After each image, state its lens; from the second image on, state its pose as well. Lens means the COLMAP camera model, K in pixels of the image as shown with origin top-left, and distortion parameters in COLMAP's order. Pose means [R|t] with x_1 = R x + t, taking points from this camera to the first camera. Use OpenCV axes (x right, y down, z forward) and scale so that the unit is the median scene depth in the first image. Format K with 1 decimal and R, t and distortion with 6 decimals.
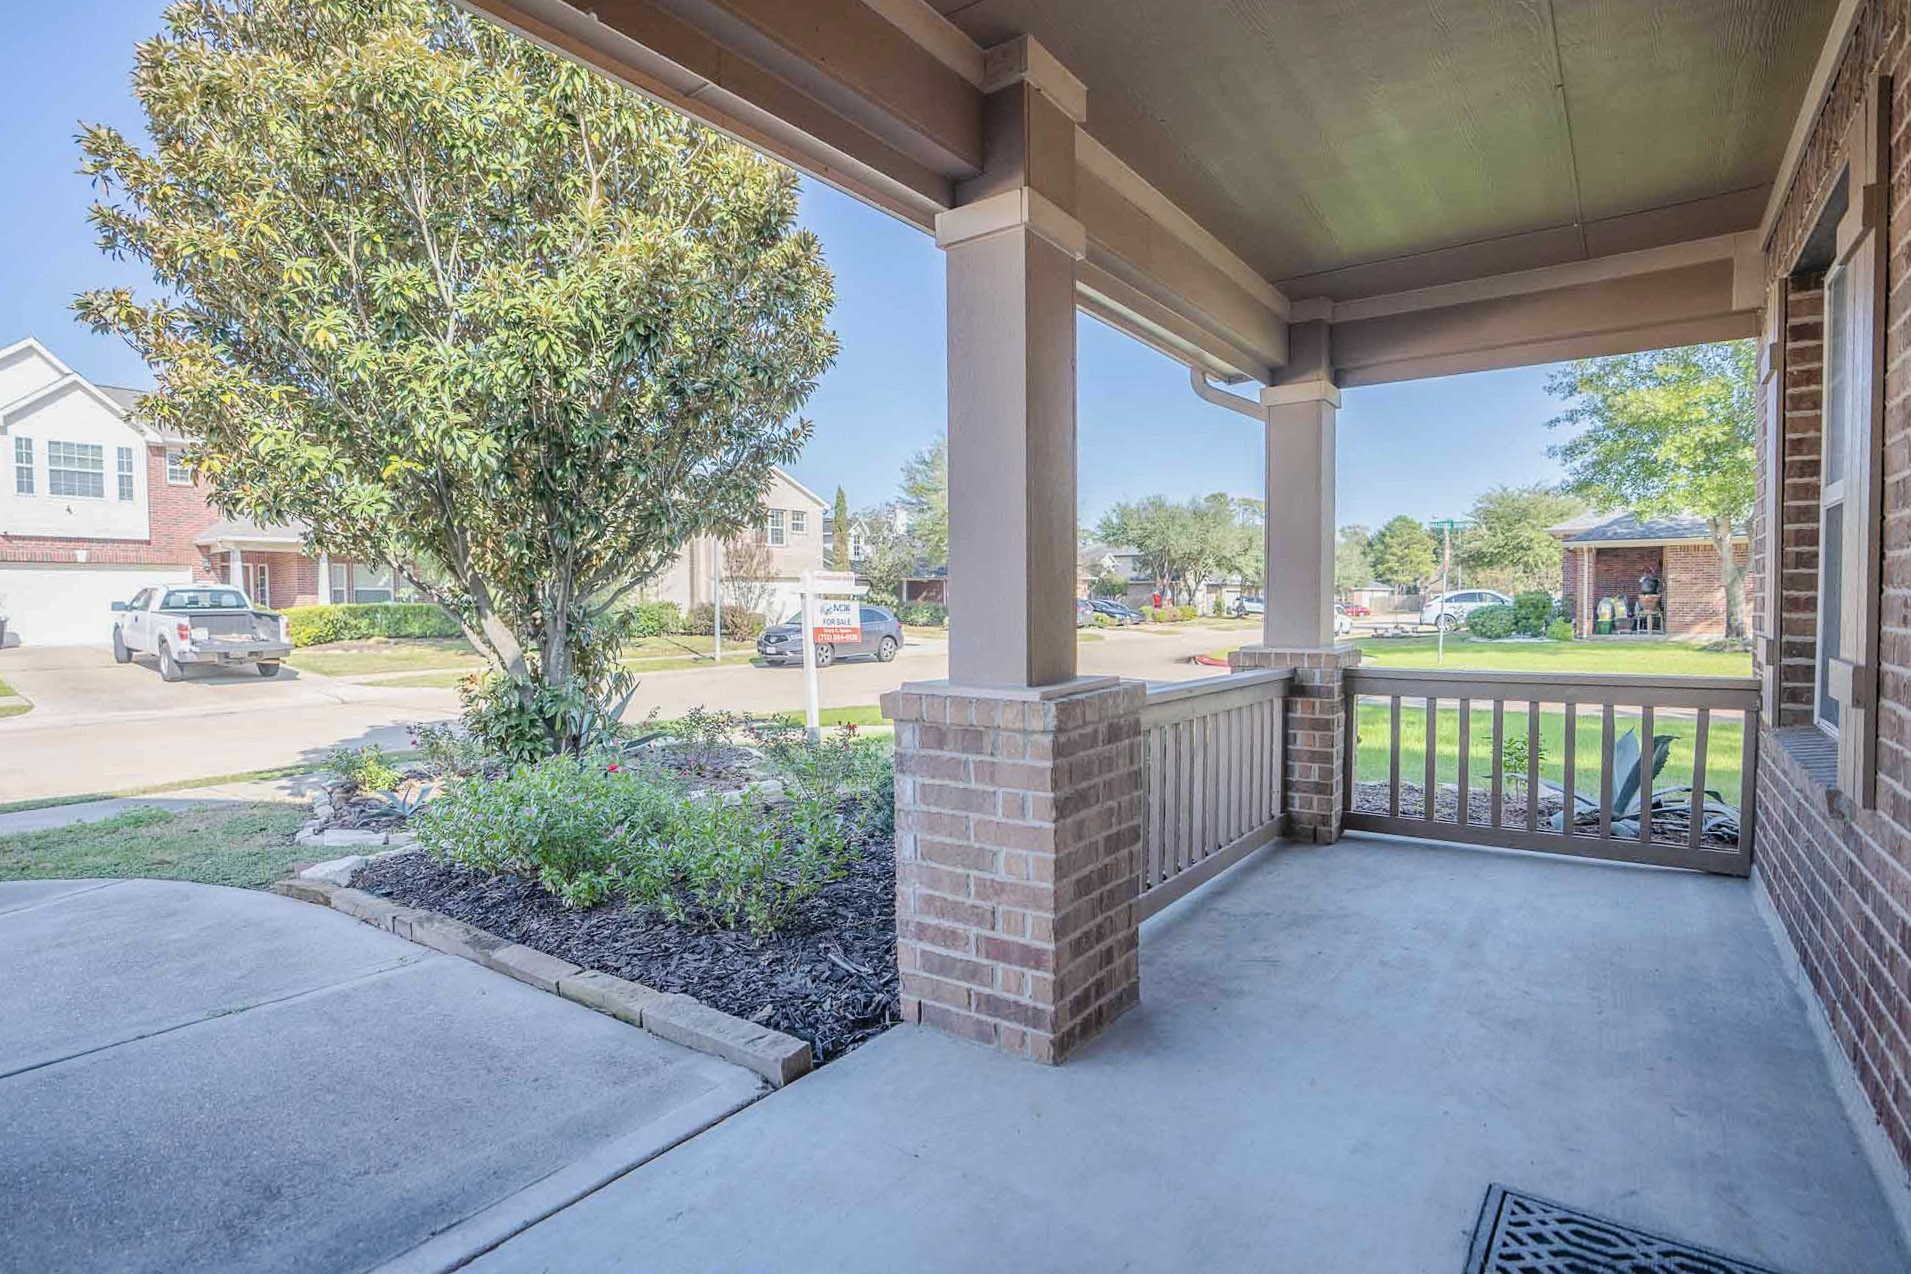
lens RADIAL K [[912.2, 0, 921.0], [0, 912.2, 631.1], [0, 0, 1]] dist [-0.050542, 0.016575]
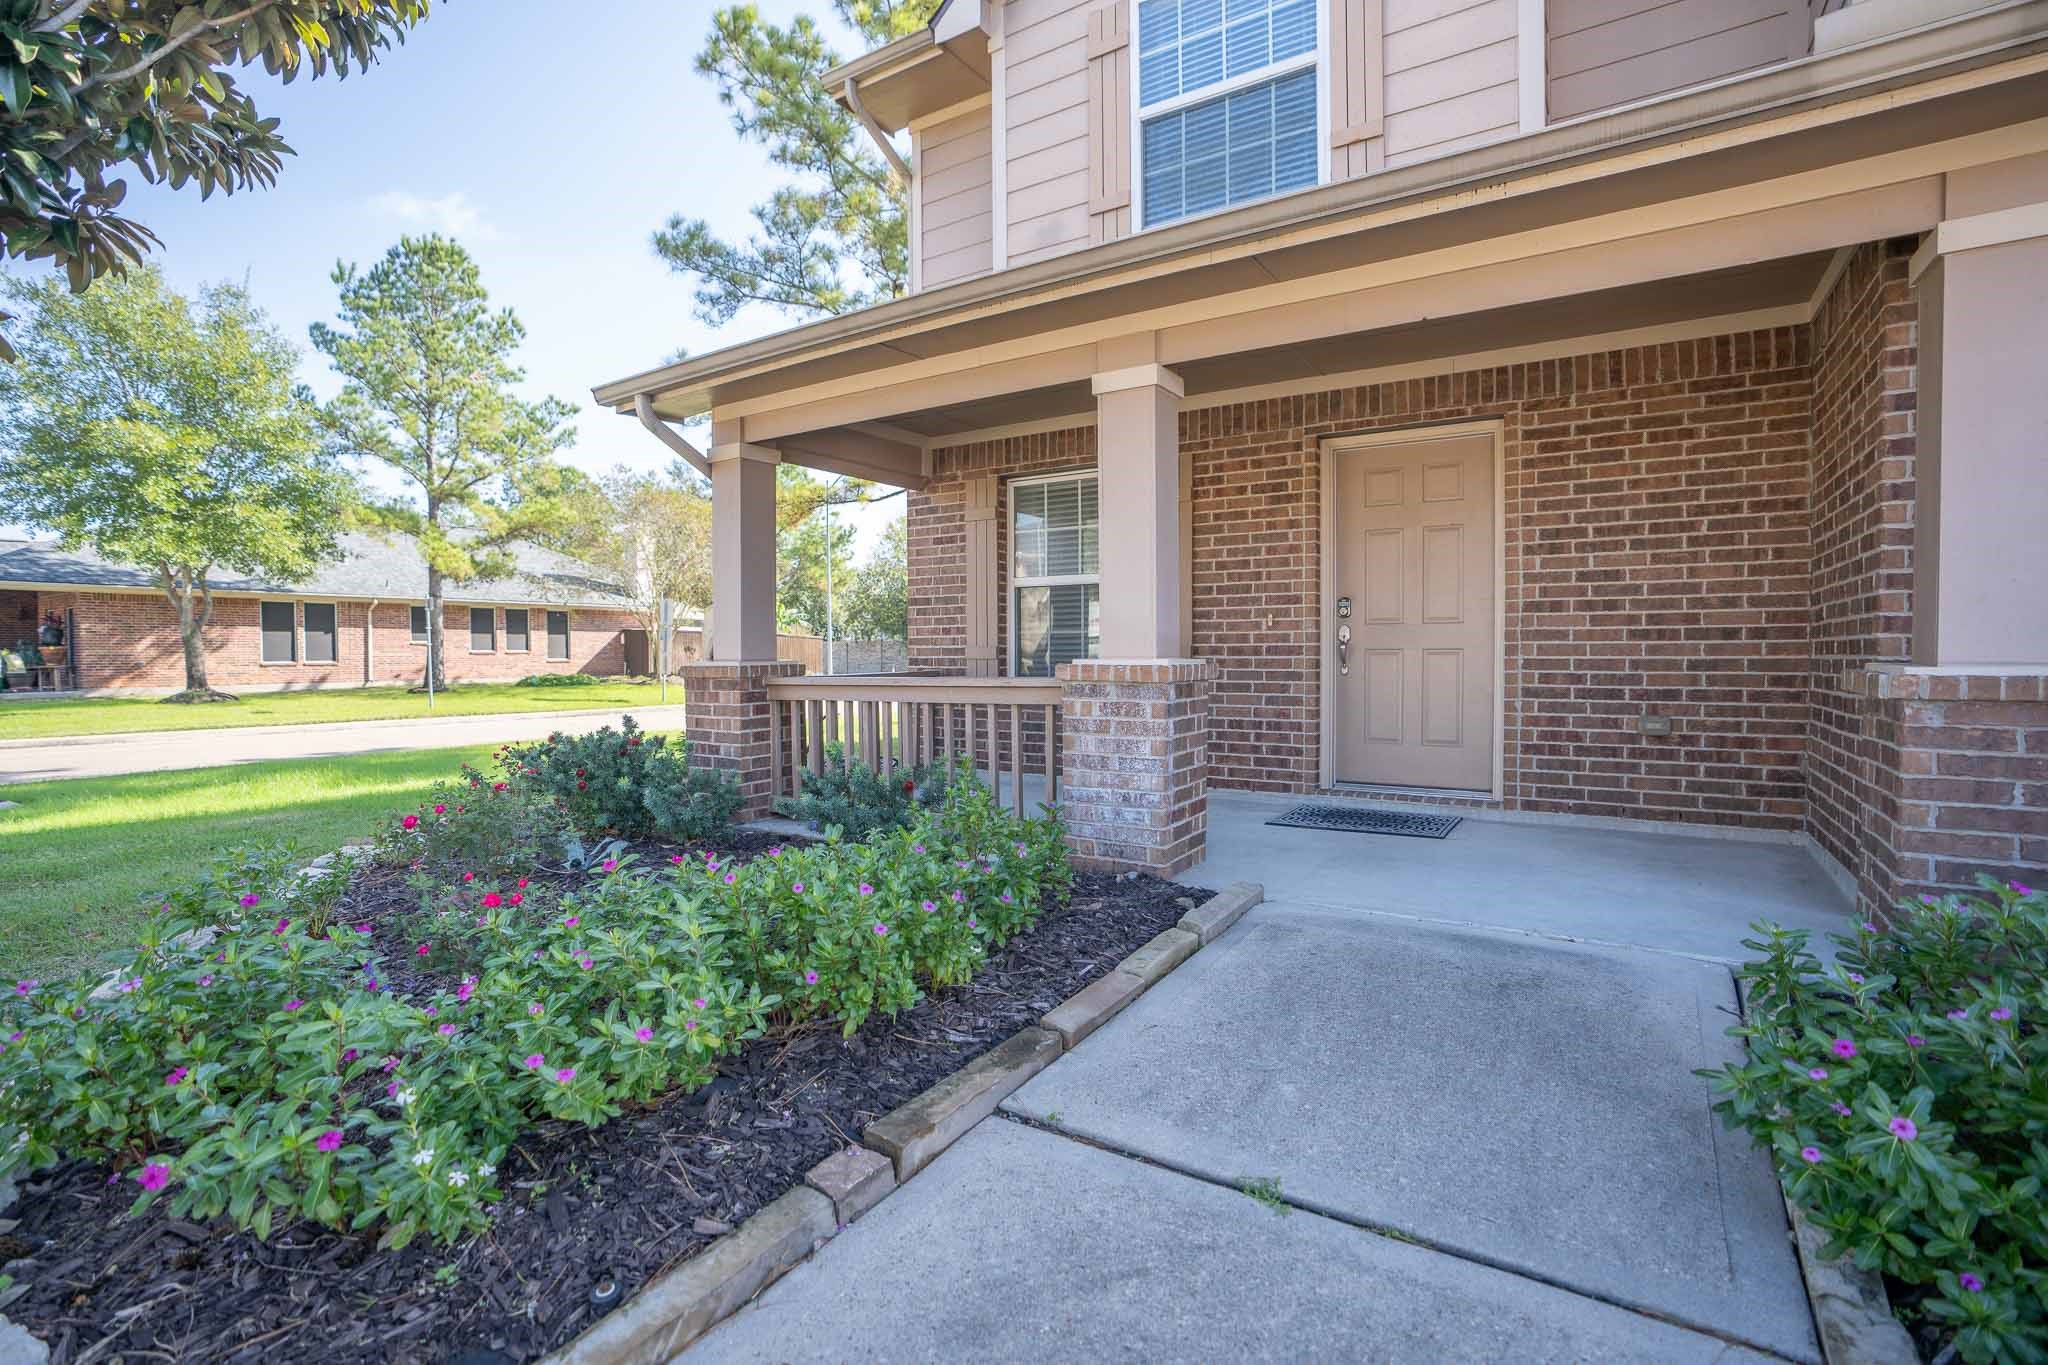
lens RADIAL K [[977.6, 0, 987.0], [0, 977.6, 676.2], [0, 0, 1]] dist [-0.050542, 0.016575]
pose [[-0.072992, -0.007021, 0.997308, -0.184840], [0.027944, 0.999568, 0.009082, 0.006307], [-0.996941, 0.028531, -0.072764, 0.159031]]
